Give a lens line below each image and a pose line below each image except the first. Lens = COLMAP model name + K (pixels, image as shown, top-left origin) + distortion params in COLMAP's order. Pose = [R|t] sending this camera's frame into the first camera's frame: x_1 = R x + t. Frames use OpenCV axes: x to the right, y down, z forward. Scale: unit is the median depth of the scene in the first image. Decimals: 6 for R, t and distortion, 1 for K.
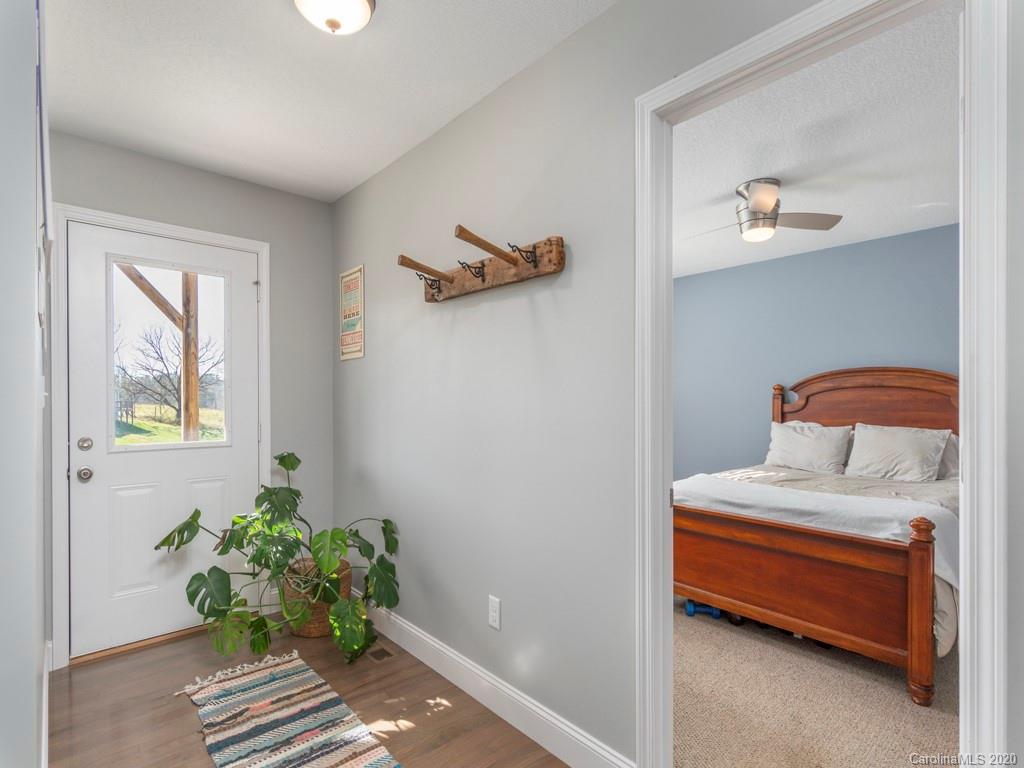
lens RADIAL K [[518.6, 0, 512.1], [0, 518.6, 392.6], [0, 0, 1]] dist [0.006244, -0.000644]
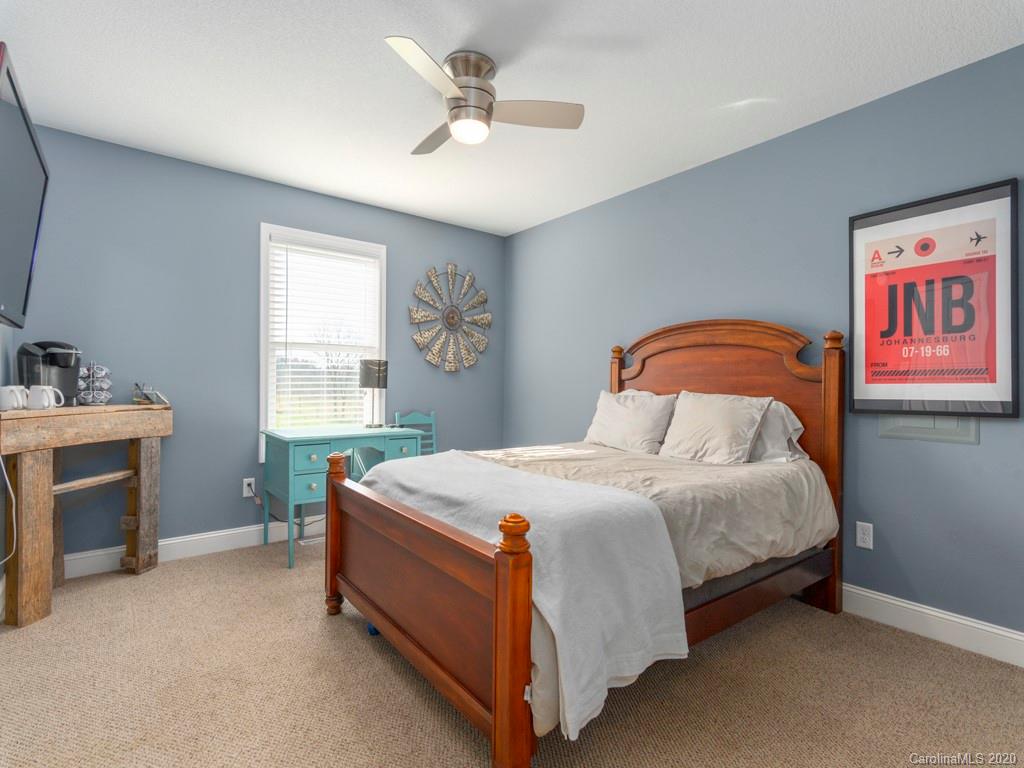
lens RADIAL K [[518.6, 0, 512.6], [0, 518.6, 380.6], [0, 0, 1]] dist [0.006244, -0.000644]
pose [[0.998426, 0.006945, -0.055662, 0.456820], [-0.006408, 0.999931, 0.009817, 0.037848], [0.055726, -0.009445, 0.998401, 0.196990]]
